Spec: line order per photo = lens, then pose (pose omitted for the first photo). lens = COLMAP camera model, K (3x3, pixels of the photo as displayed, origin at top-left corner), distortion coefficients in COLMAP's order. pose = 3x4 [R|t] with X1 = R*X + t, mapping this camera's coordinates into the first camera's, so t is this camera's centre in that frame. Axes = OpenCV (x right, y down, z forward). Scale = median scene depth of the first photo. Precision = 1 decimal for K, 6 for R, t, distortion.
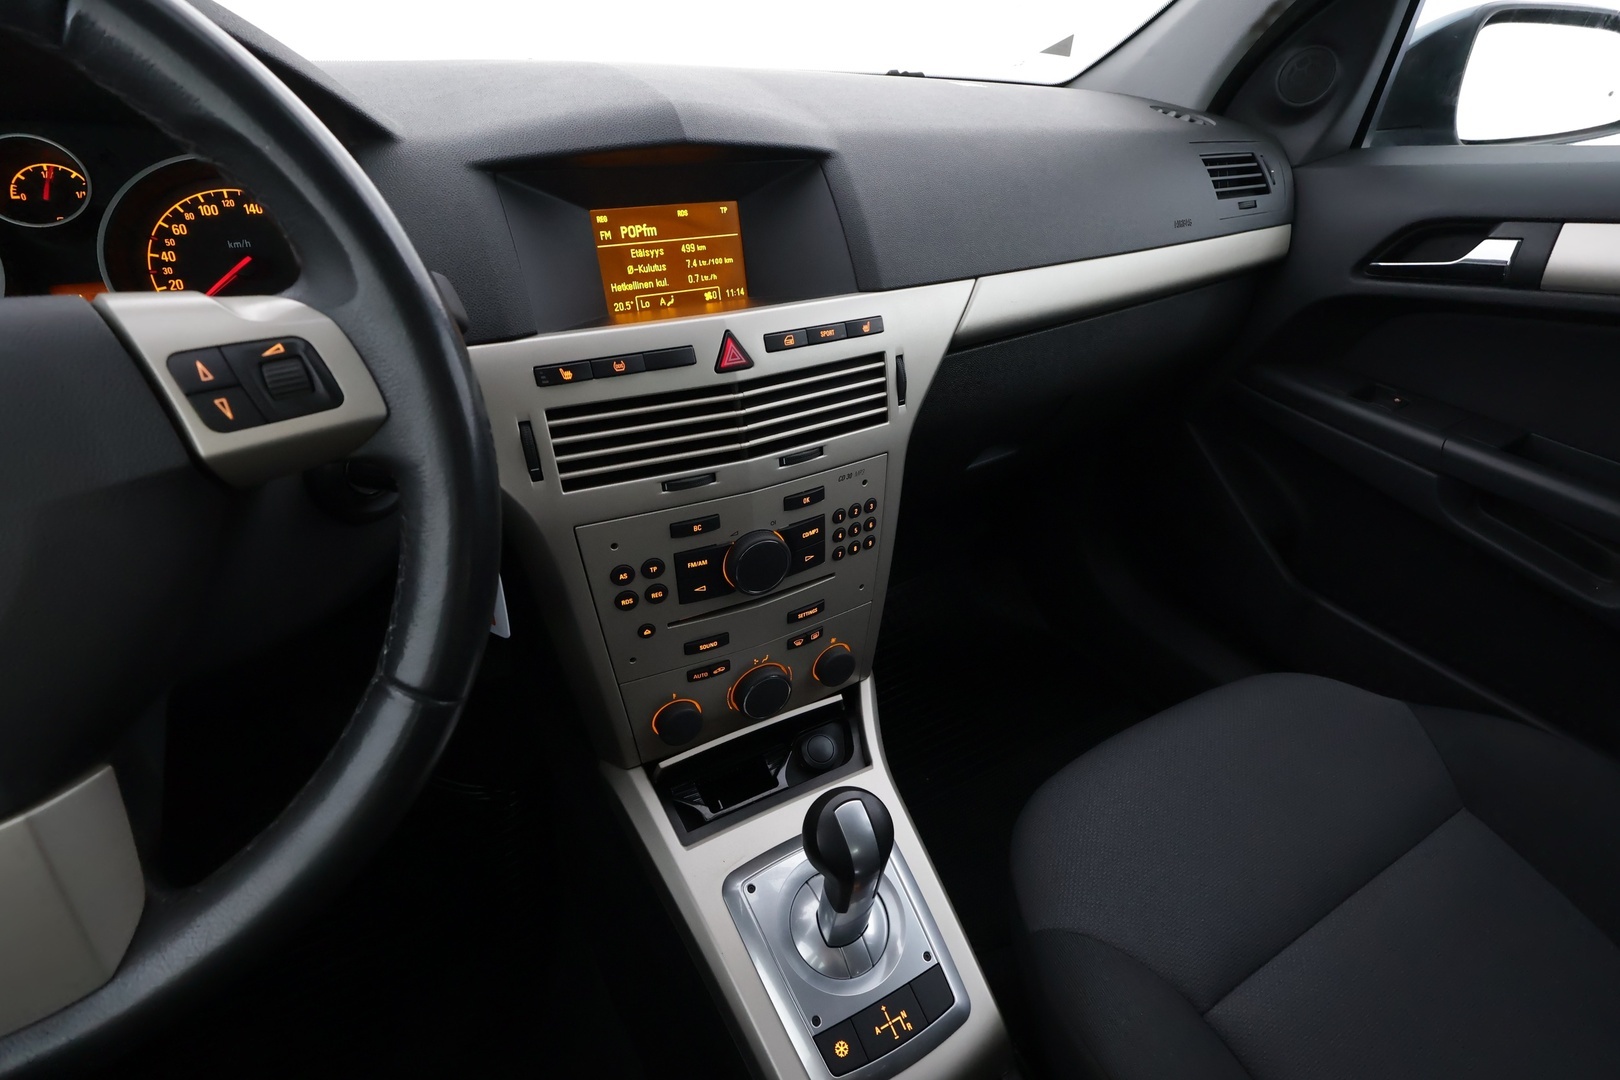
lens RADIAL K [[750.9, 0, 812.1], [0, 750.9, 541.0], [0, 0, 1]] dist [-0.004167, 0.002514]
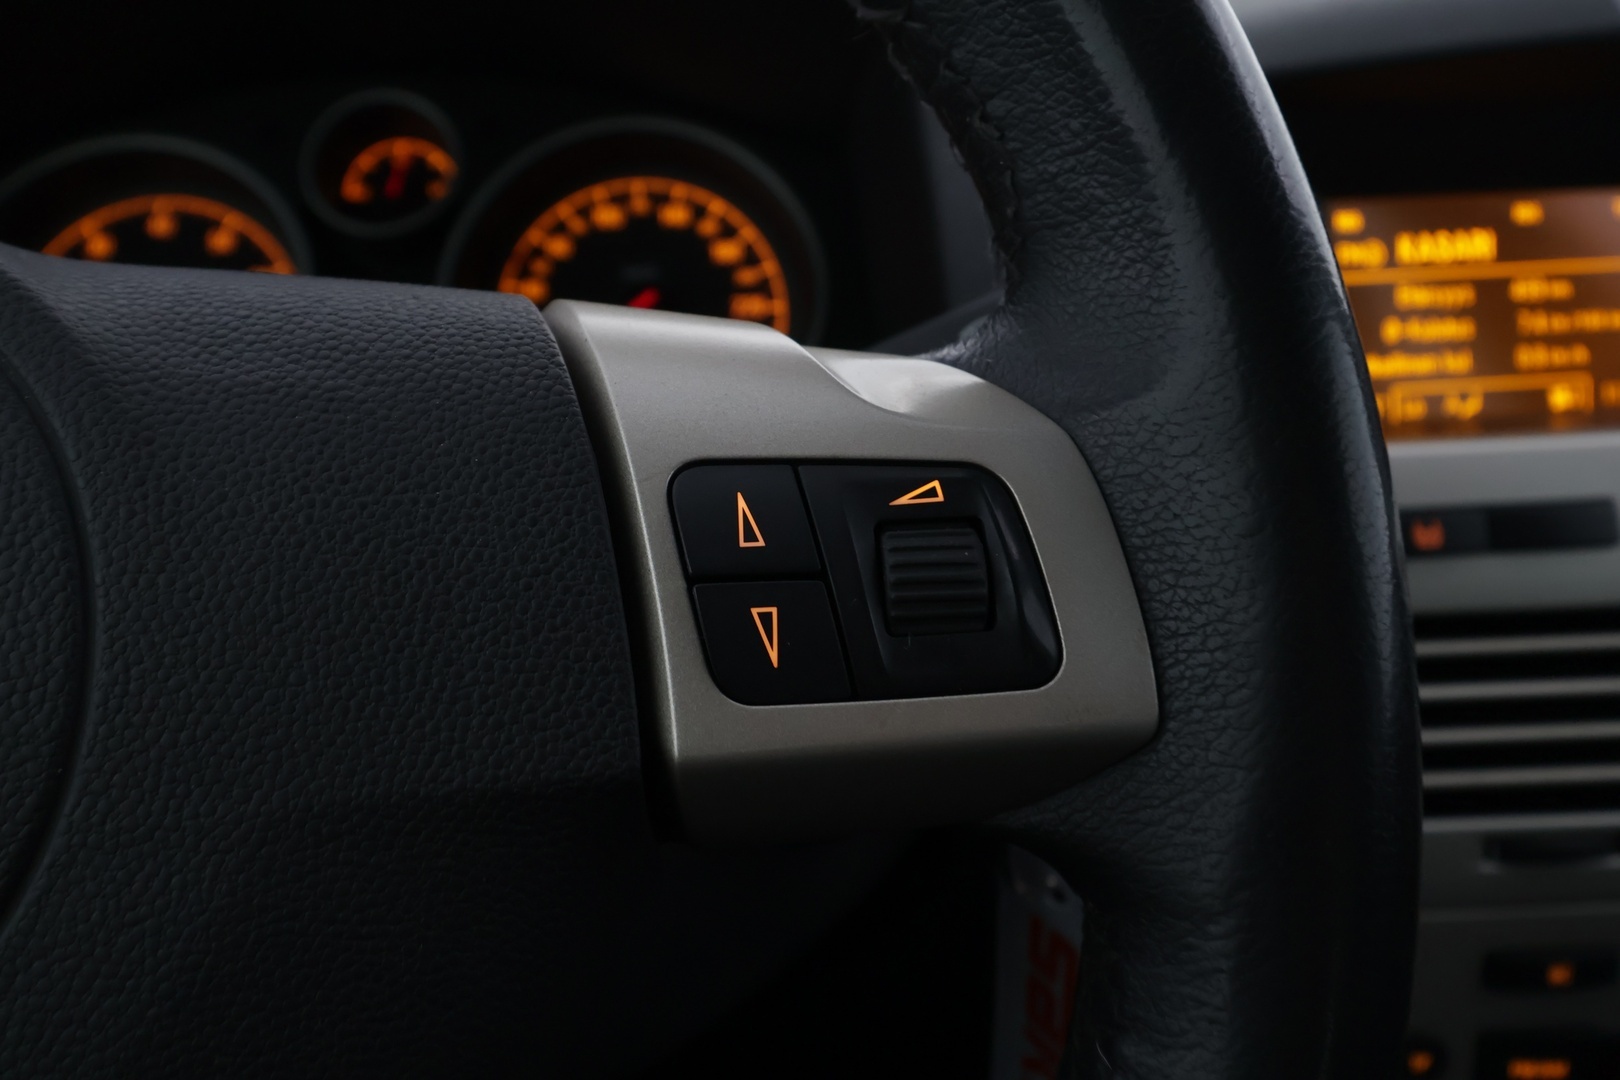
lens RADIAL K [[1276.8, 0, 813.3], [0, 1276.8, 536.6], [0, 0, 1]] dist [-0.003500, 0.006897]
pose [[0.919899, 0.075852, -0.384750, -0.251183], [-0.169514, 0.961631, -0.215708, -0.025030], [0.353626, 0.263650, 0.897461, 0.233428]]
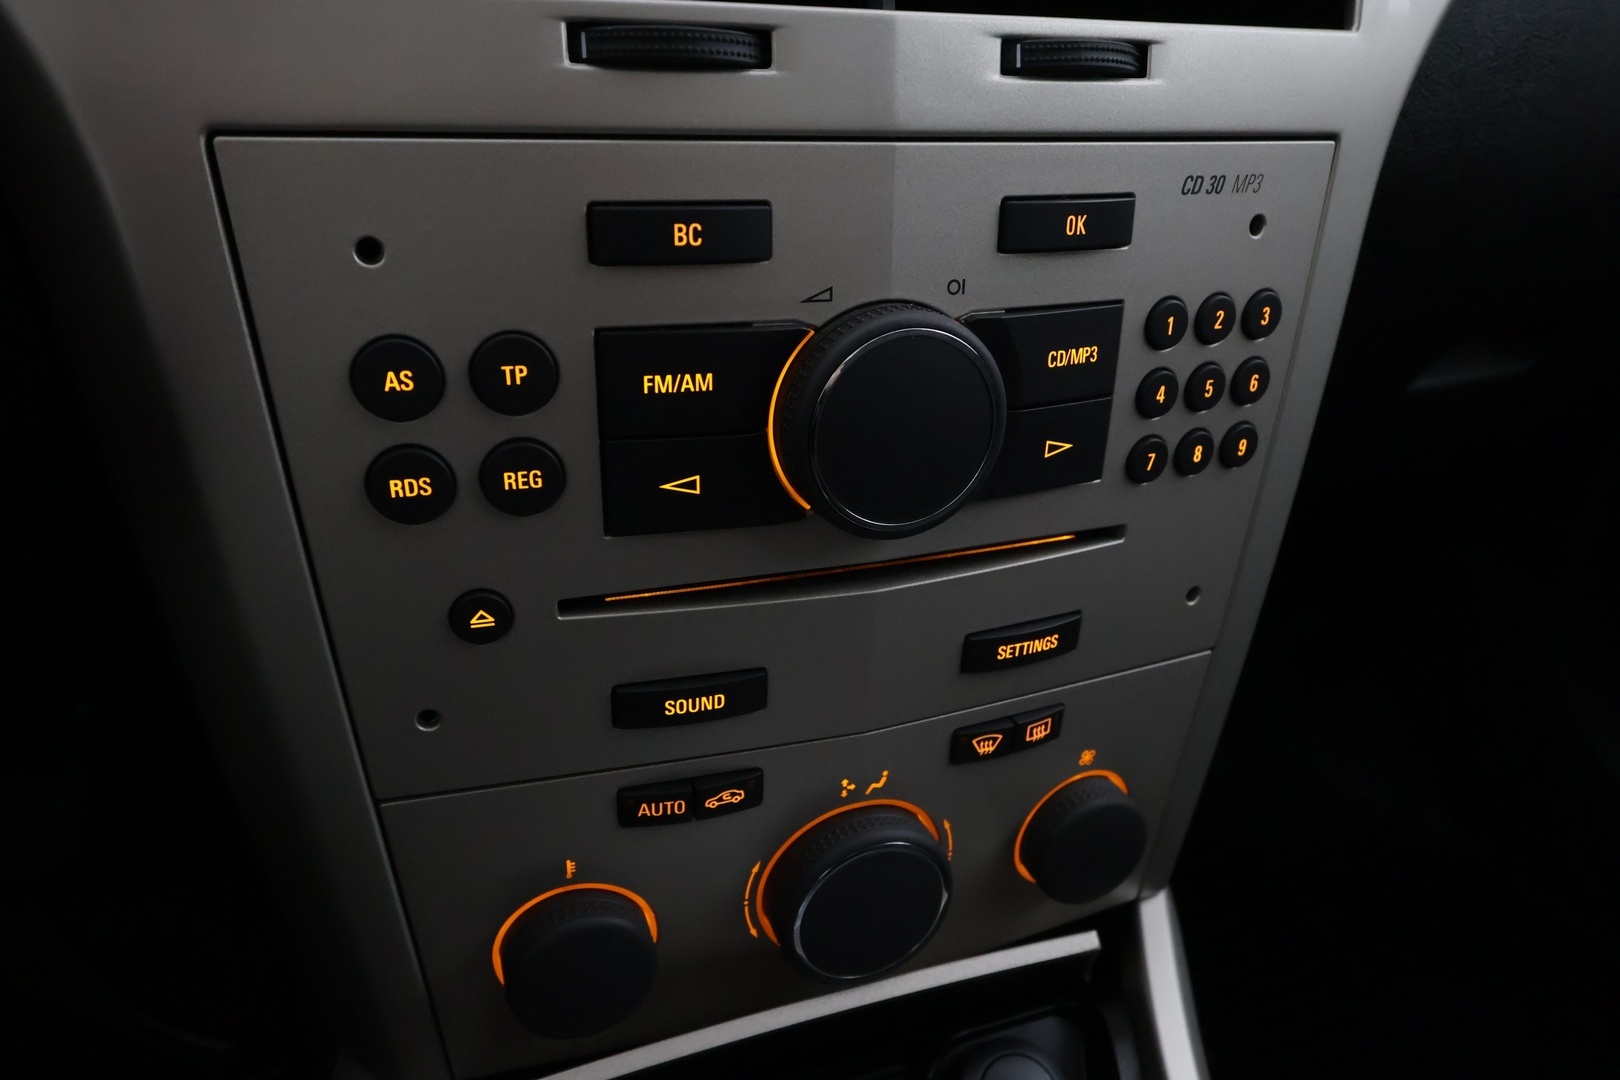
lens RADIAL K [[1141.2, 0, 816.5], [0, 1141.2, 552.7], [0, 0, 1]] dist [-0.003123, -0.000324]
pose [[0.990872, 0.083220, -0.106054, -0.049924], [-0.095266, 0.988891, -0.114103, 0.131735], [0.095380, 0.123165, 0.987792, 0.575253]]
